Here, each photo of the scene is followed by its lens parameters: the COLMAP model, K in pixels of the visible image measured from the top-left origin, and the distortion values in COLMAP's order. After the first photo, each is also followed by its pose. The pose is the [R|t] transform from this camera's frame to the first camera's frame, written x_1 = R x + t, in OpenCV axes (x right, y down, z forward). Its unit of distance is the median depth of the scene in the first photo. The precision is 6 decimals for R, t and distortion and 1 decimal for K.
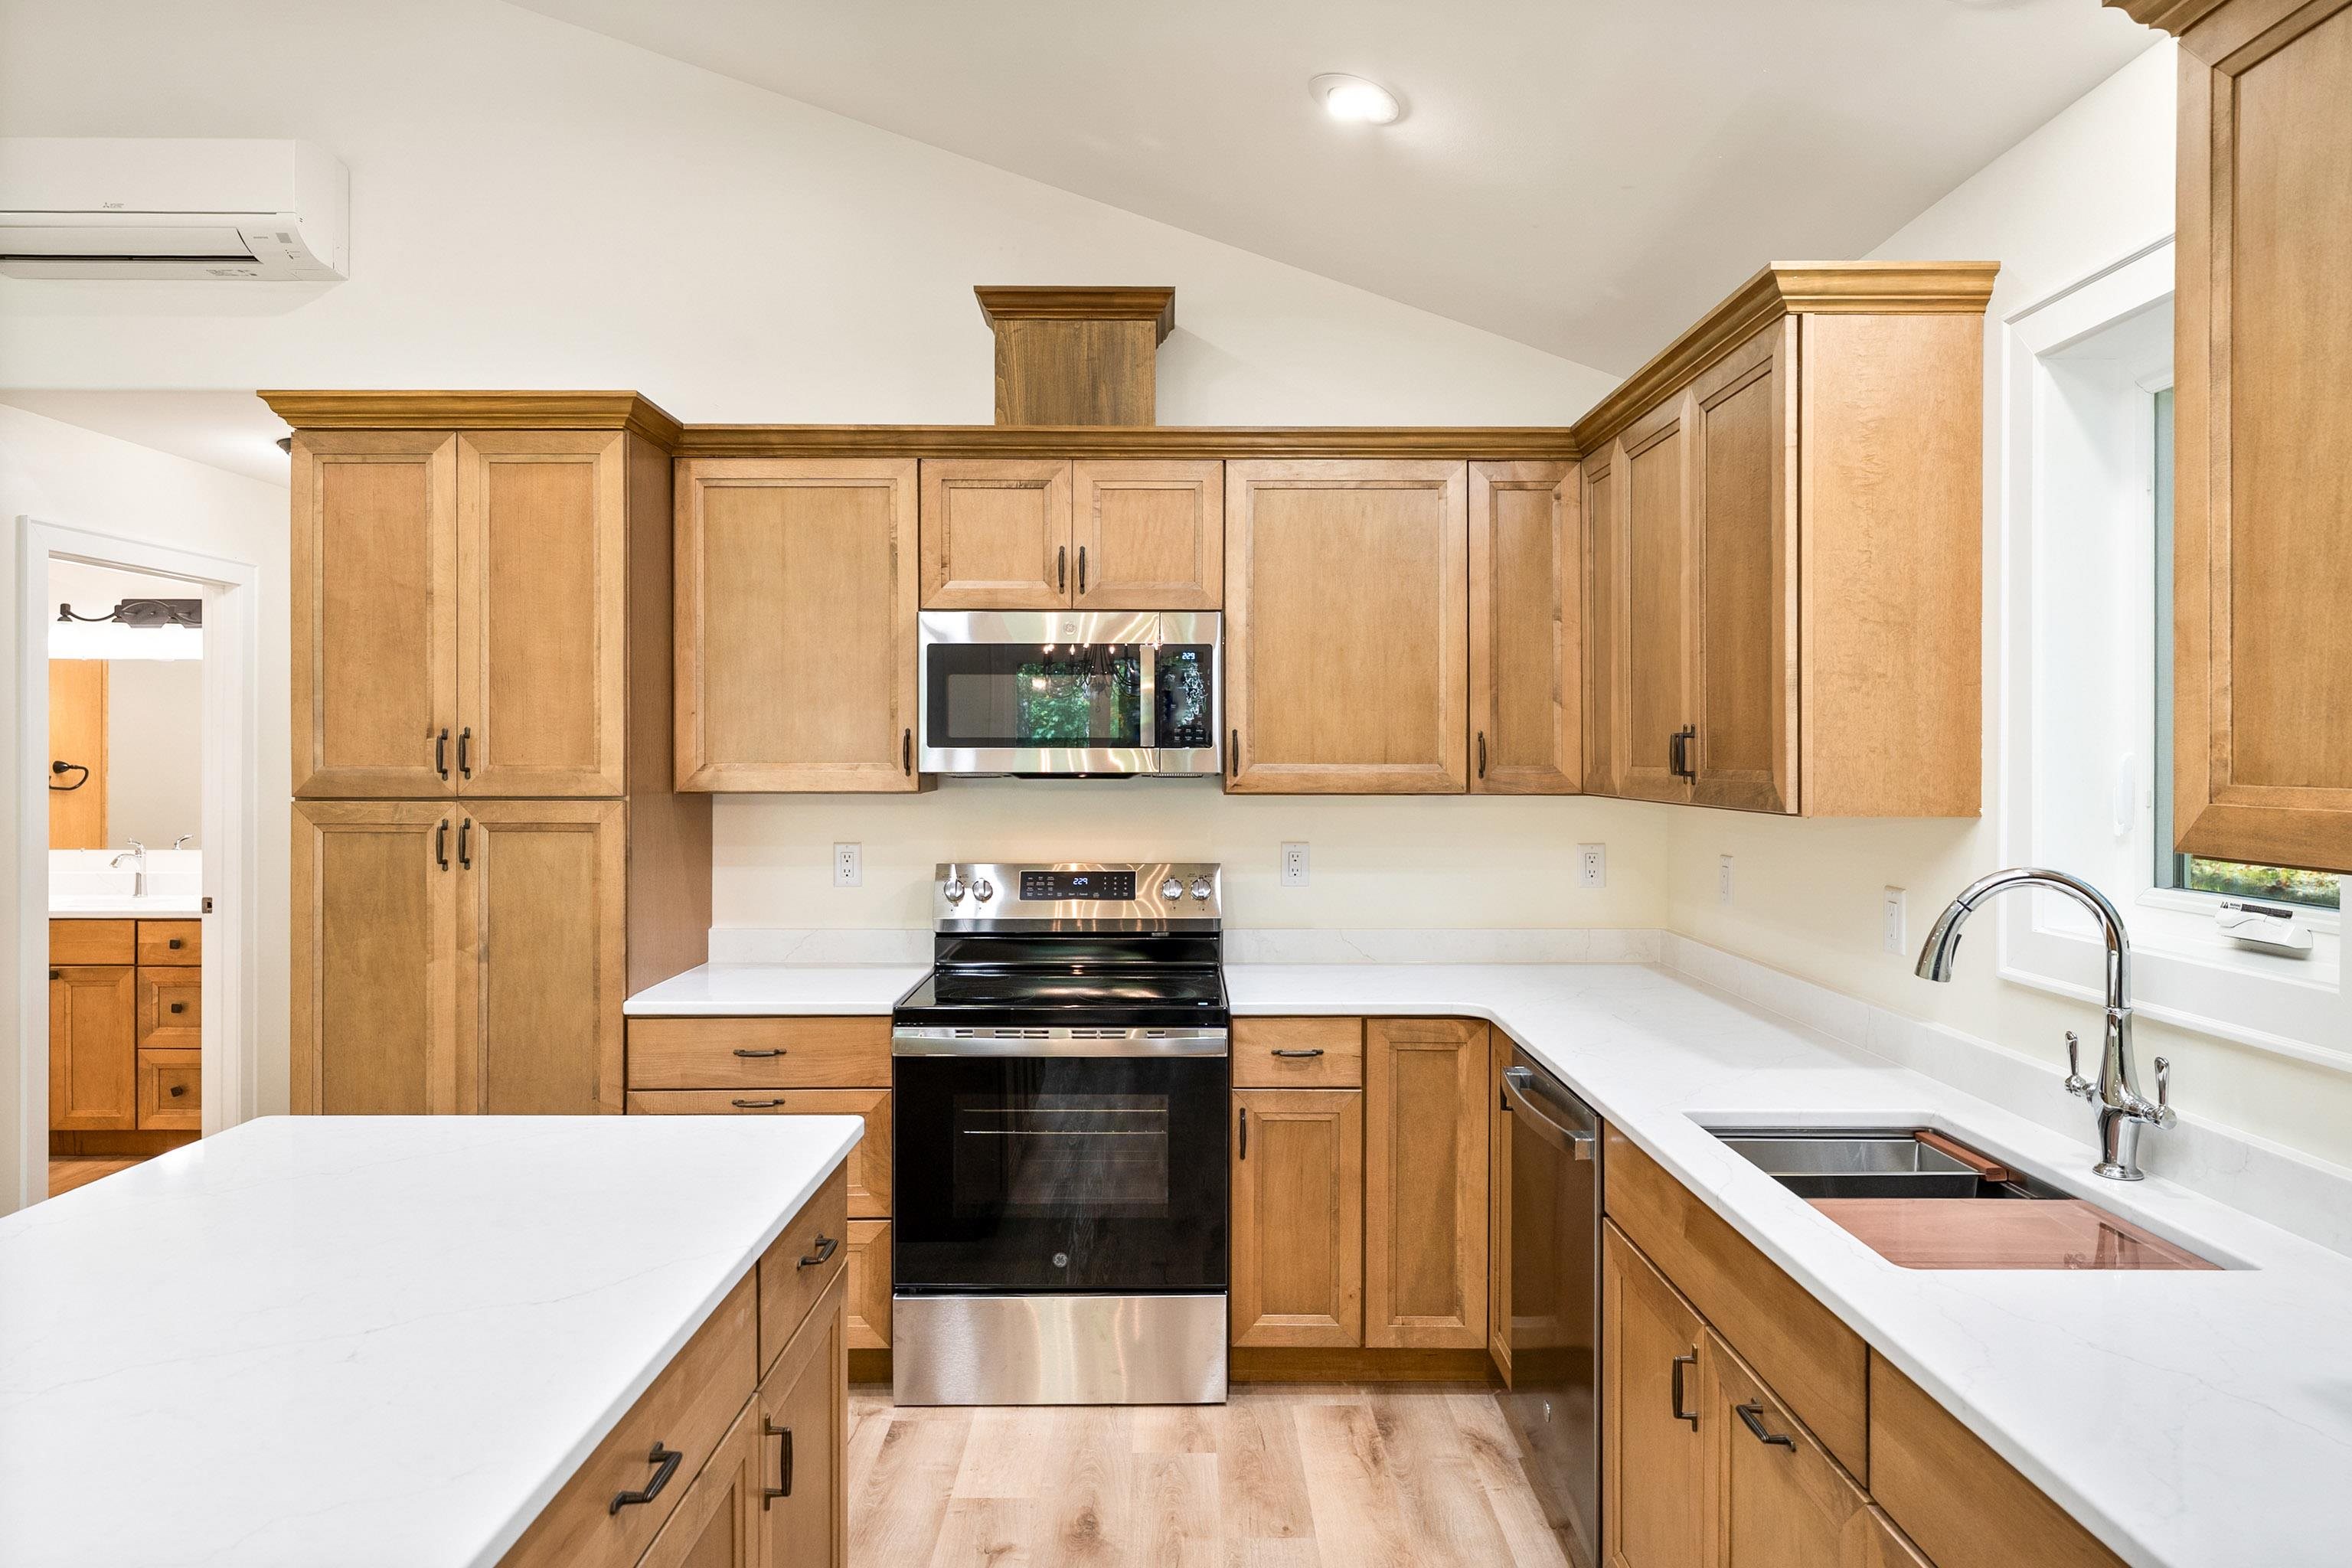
lens RADIAL K [[1436.9, 0, 1176.8], [0, 1436.9, 746.0], [0, 0, 1]] dist [0.001861, -0.000156]
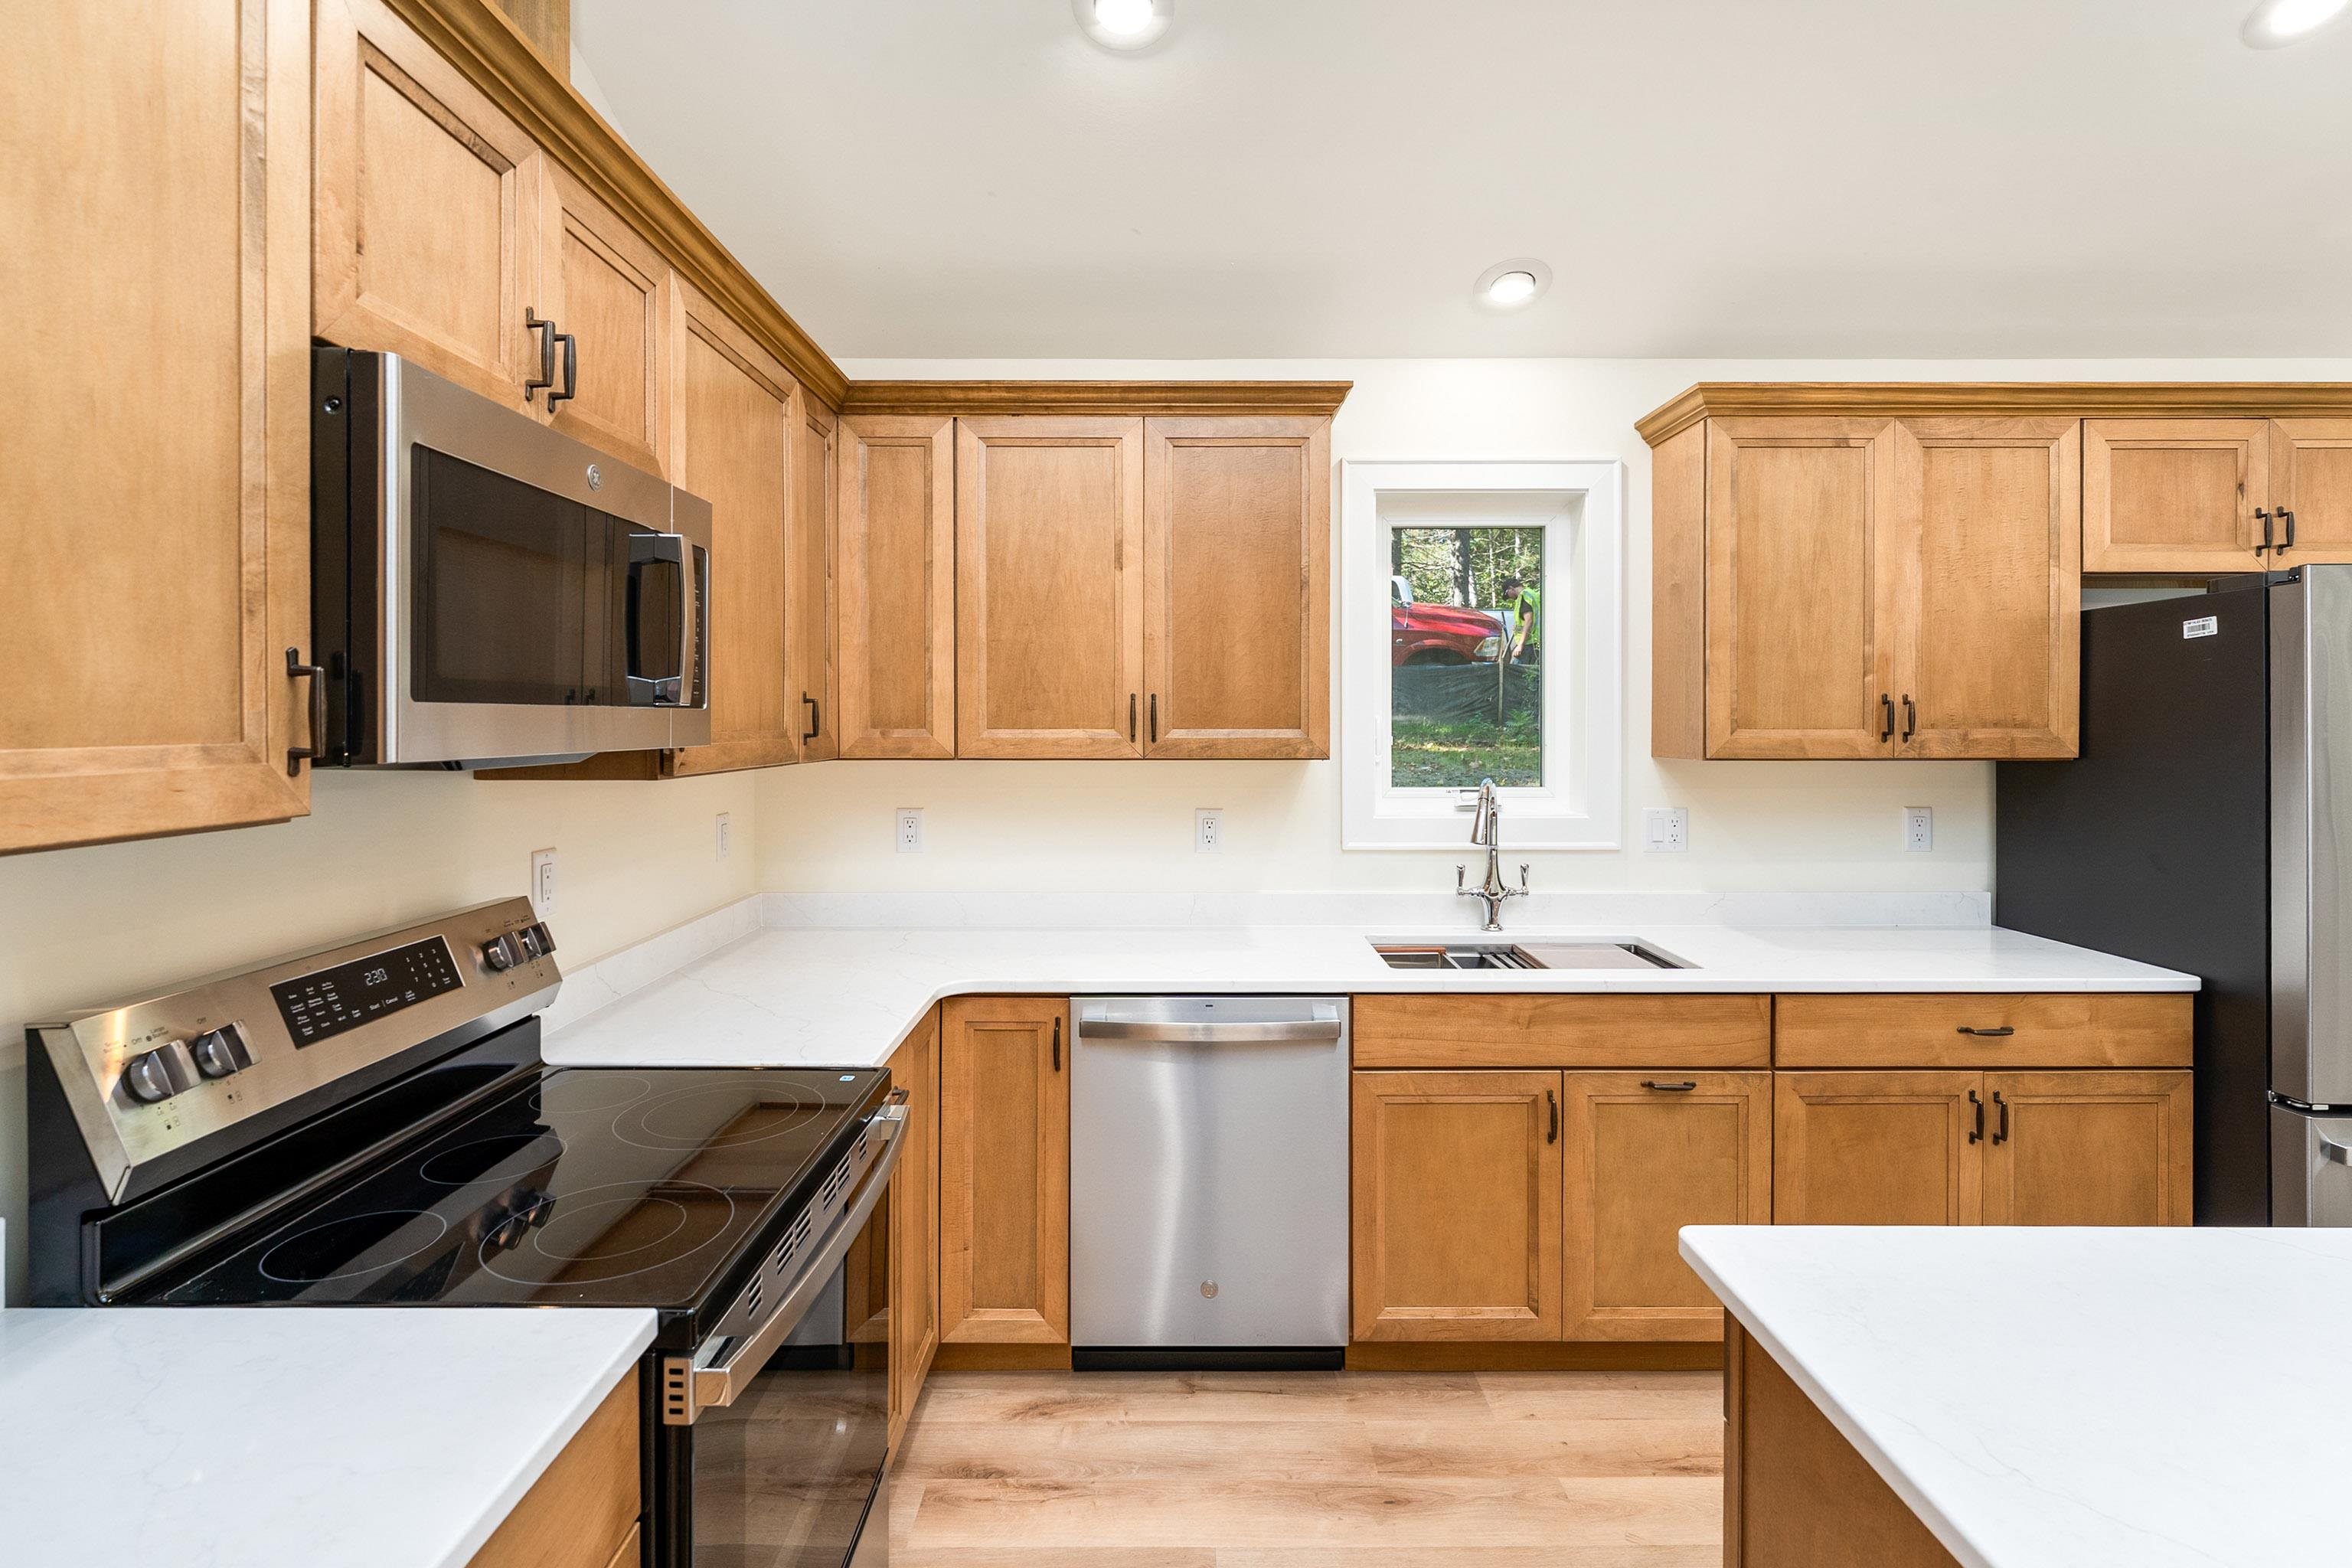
lens RADIAL K [[1109.8, 0, 1172.3], [0, 1109.8, 732.0], [0, 0, 1]] dist [-0.004187, -0.000448]
pose [[0.007833, -0.010717, 0.999912, -0.515028], [-0.004178, 0.999933, 0.010750, 0.006007], [-0.999961, -0.004262, 0.007787, 0.844908]]
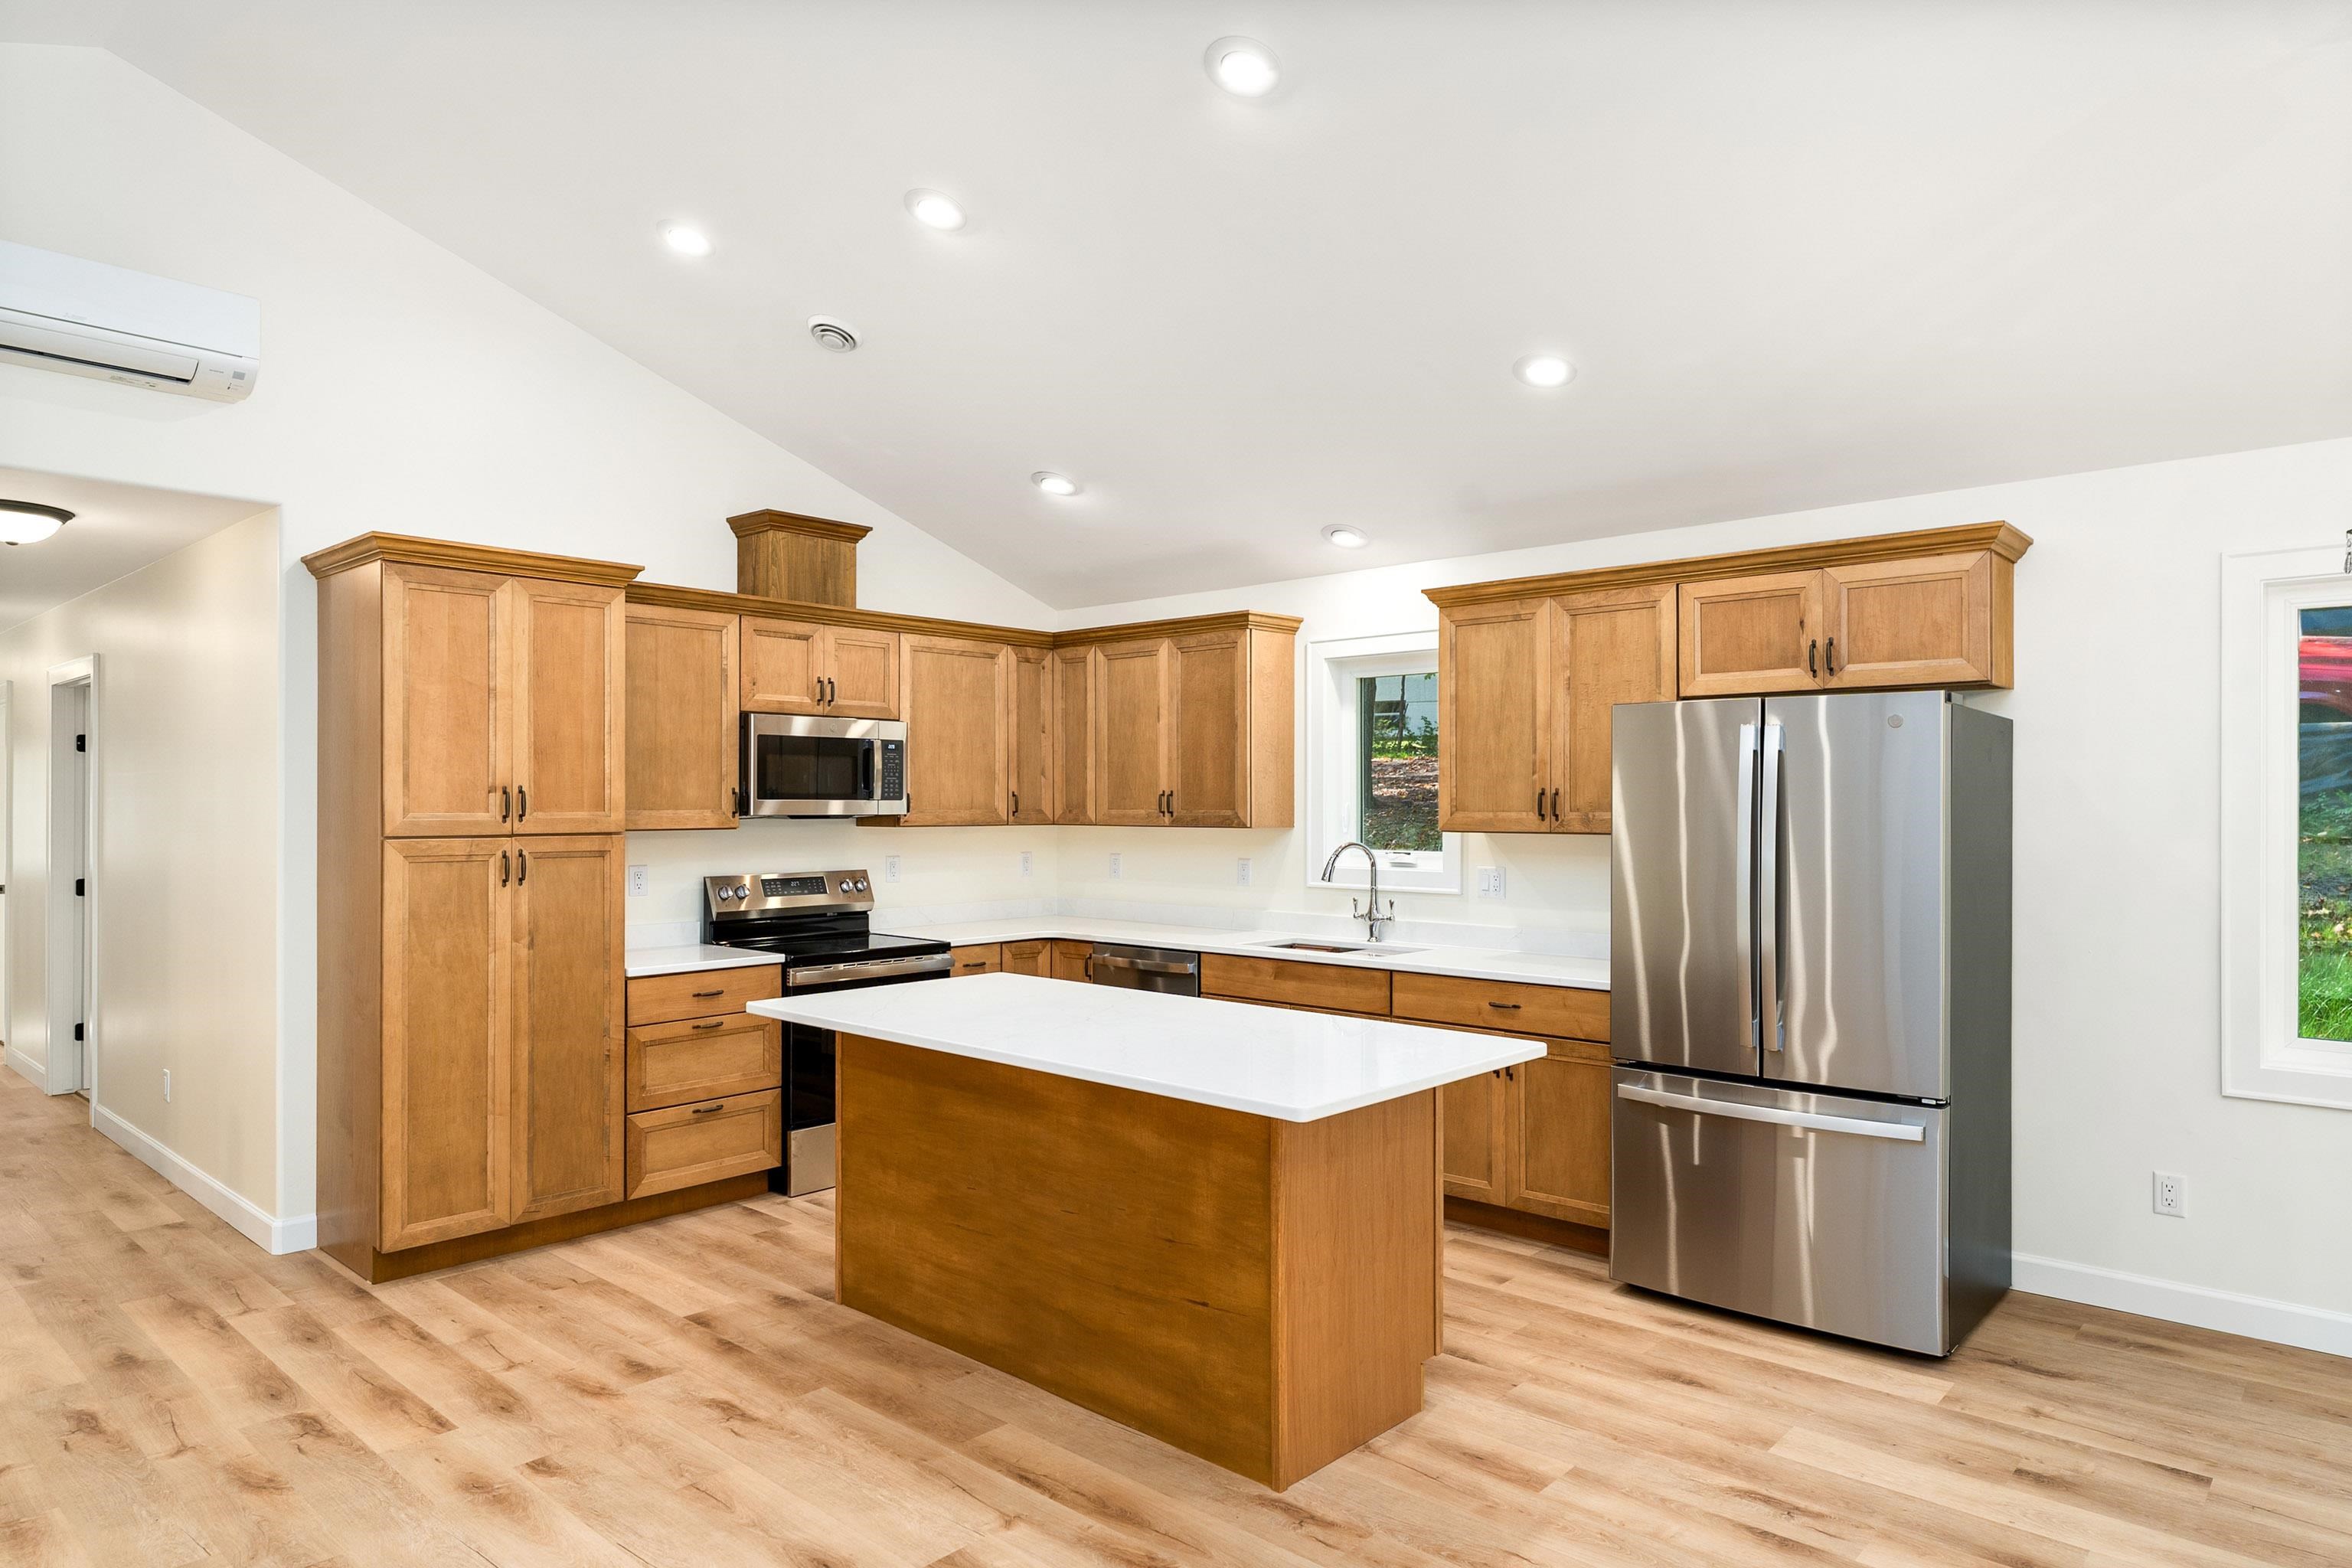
lens RADIAL K [[1402.6, 0, 1176.0], [0, 1402.6, 784.0], [0, 0, 1]] dist [0.000898, 0.000275]
pose [[0.677586, 0.009292, 0.735384, -1.072182], [-0.003756, 0.999951, -0.009174, -0.004121], [-0.735434, 0.003454, 0.677588, -0.416963]]
